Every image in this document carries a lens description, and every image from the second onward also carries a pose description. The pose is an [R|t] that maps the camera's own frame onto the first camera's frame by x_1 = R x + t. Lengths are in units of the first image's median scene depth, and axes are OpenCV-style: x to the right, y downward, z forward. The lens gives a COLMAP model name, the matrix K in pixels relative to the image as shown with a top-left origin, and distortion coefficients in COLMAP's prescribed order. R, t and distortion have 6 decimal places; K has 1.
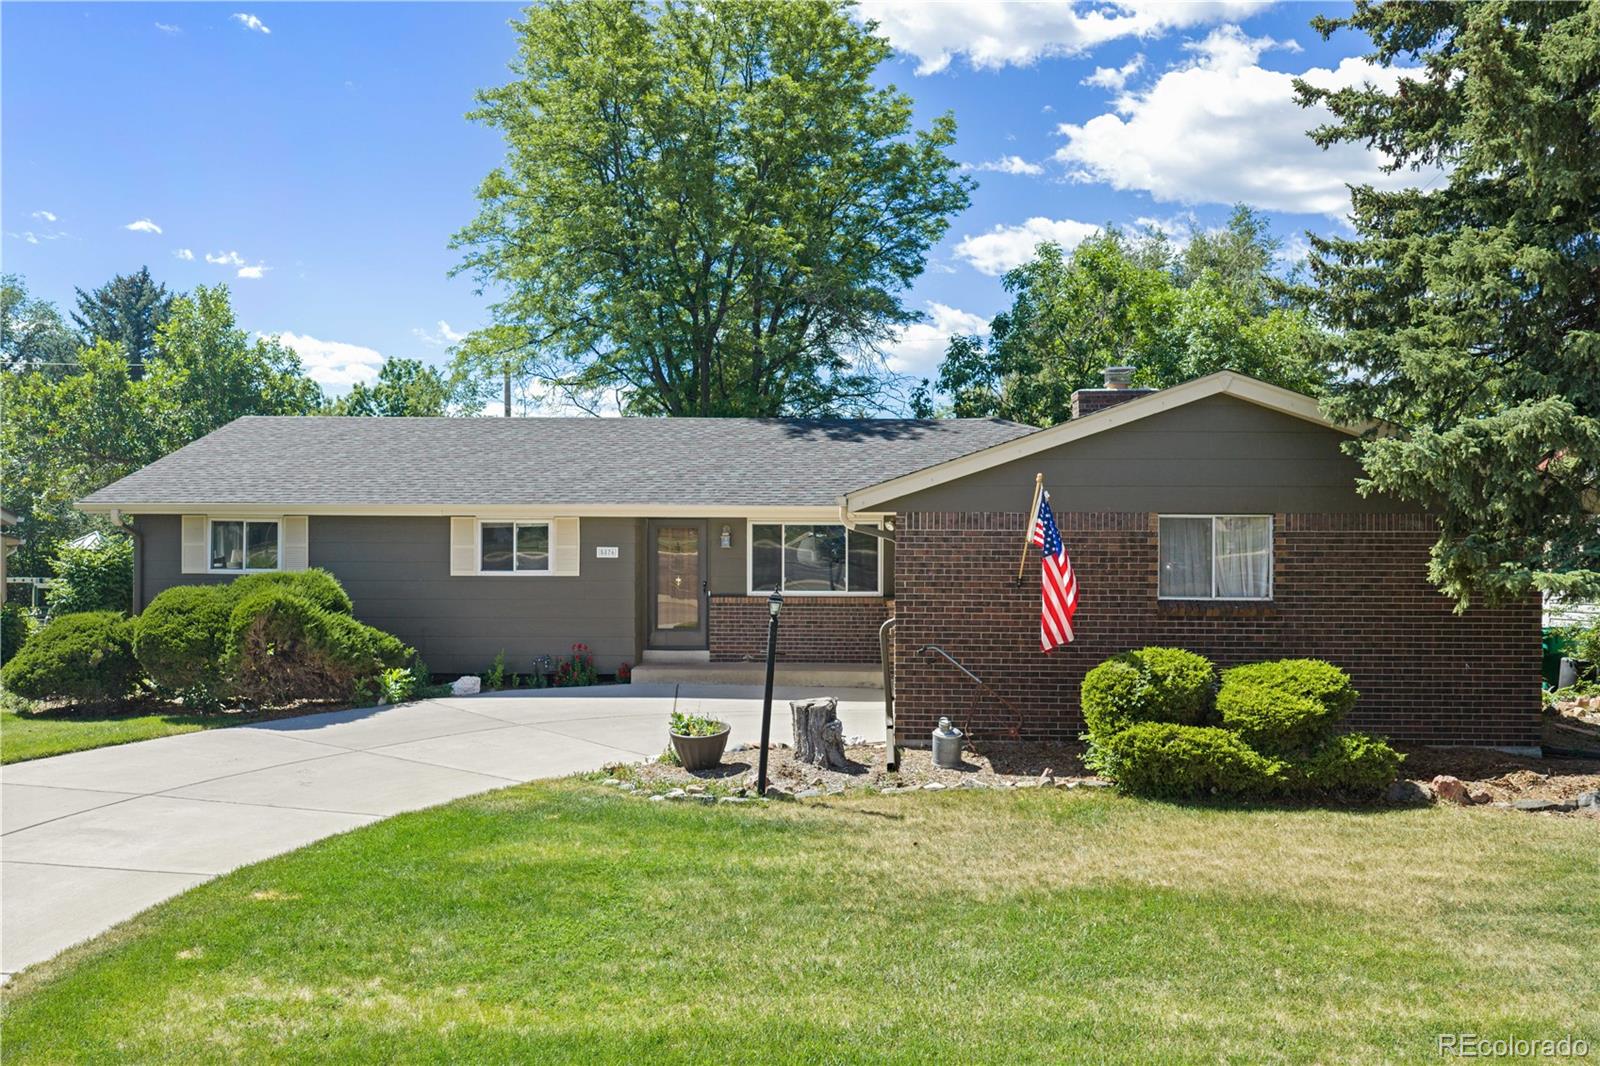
lens RADIAL K [[1346.8, 0, 800.0], [0, 1346.8, 533.0], [0, 0, 1]] dist [0.014288, -0.028808]
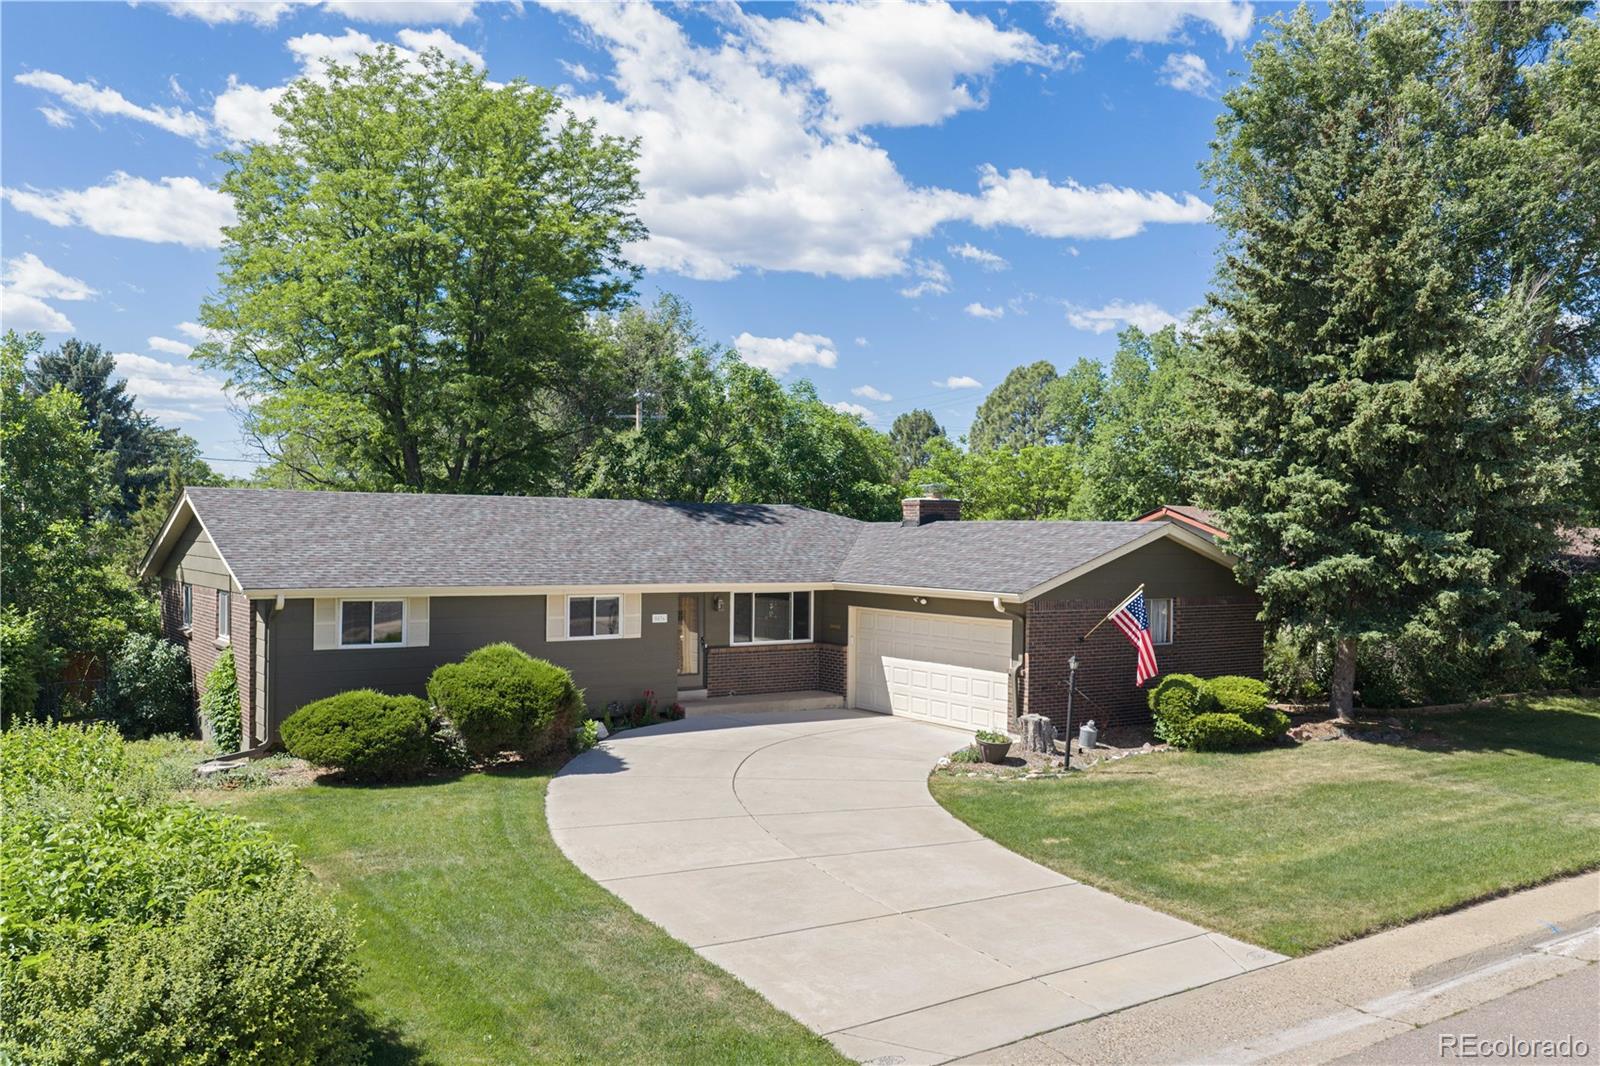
lens RADIAL K [[1355.5, 0, 834.7], [0, 1355.5, 477.4], [0, 0, 1]] dist [0.009513, -0.005468]
pose [[0.790893, 0.030238, 0.611206, -1.388009], [-0.006580, 0.999141, -0.040917, -0.117759], [-0.611919, 0.028339, 0.790413, -0.235815]]
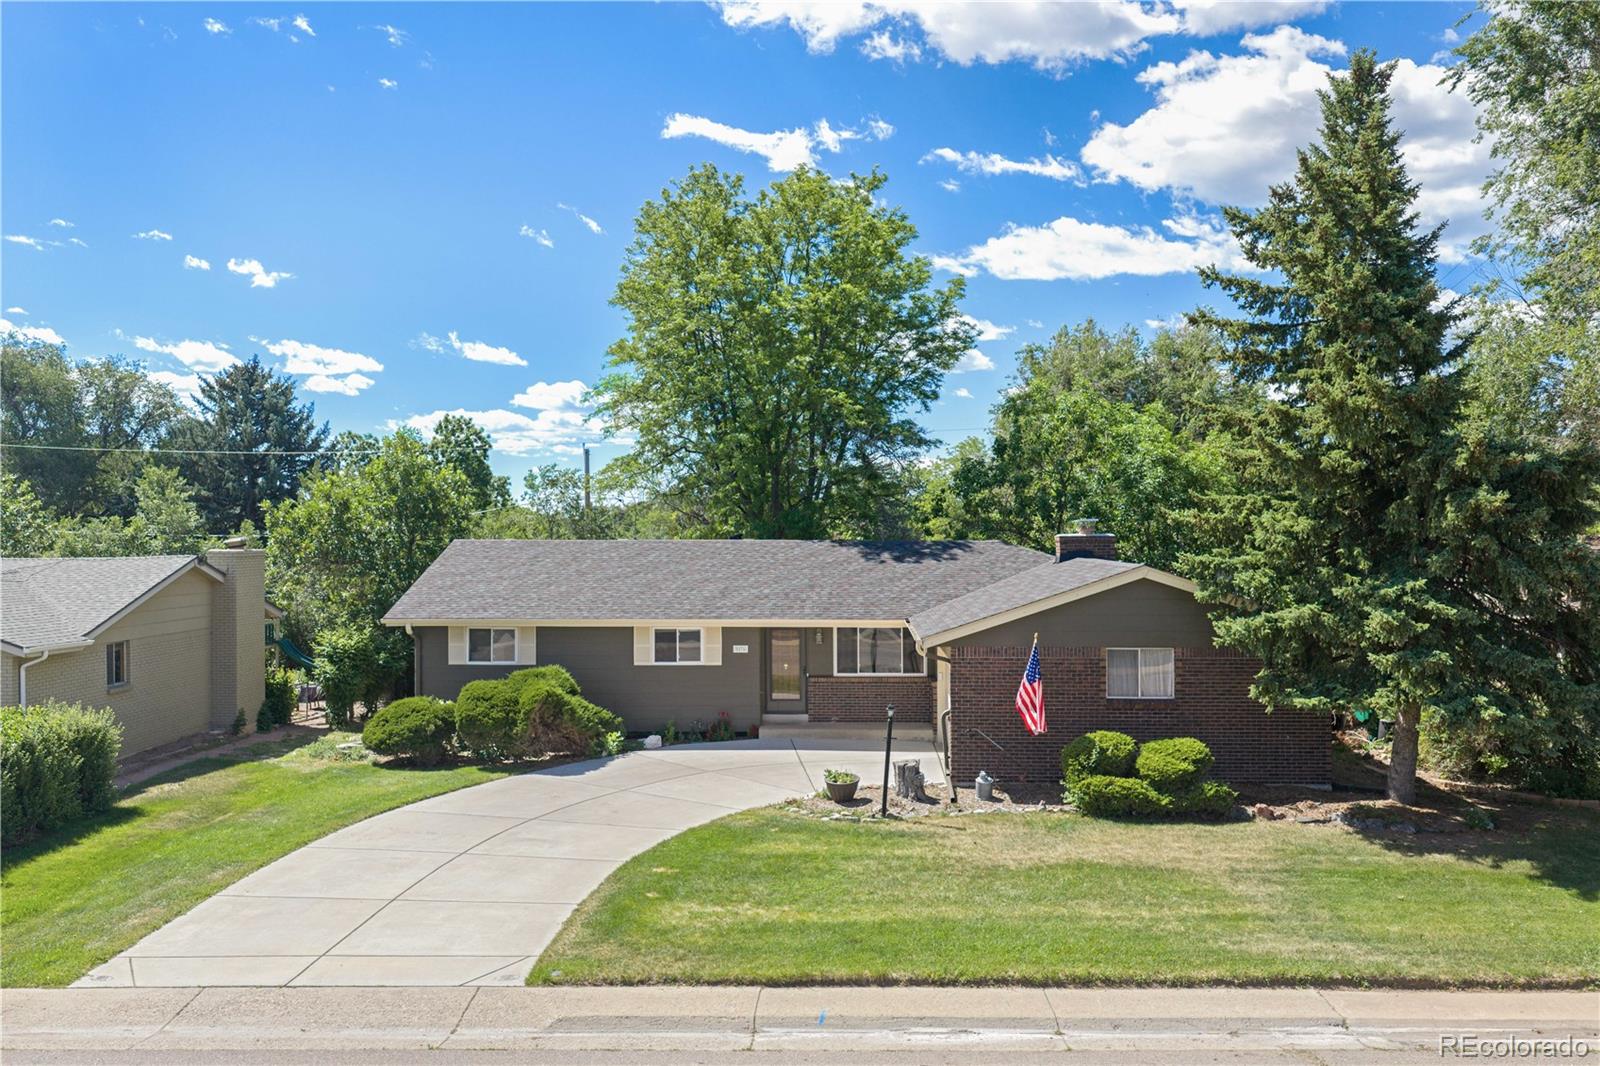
lens RADIAL K [[1346.8, 0, 800.0], [0, 1346.8, 533.0], [0, 0, 1]] dist [0.014288, -0.028808]
pose [[0.999937, -0.005107, 0.010008, -0.157895], [0.005174, 0.999965, -0.006639, -0.174536], [-0.009974, 0.006690, 0.999928, -0.806074]]
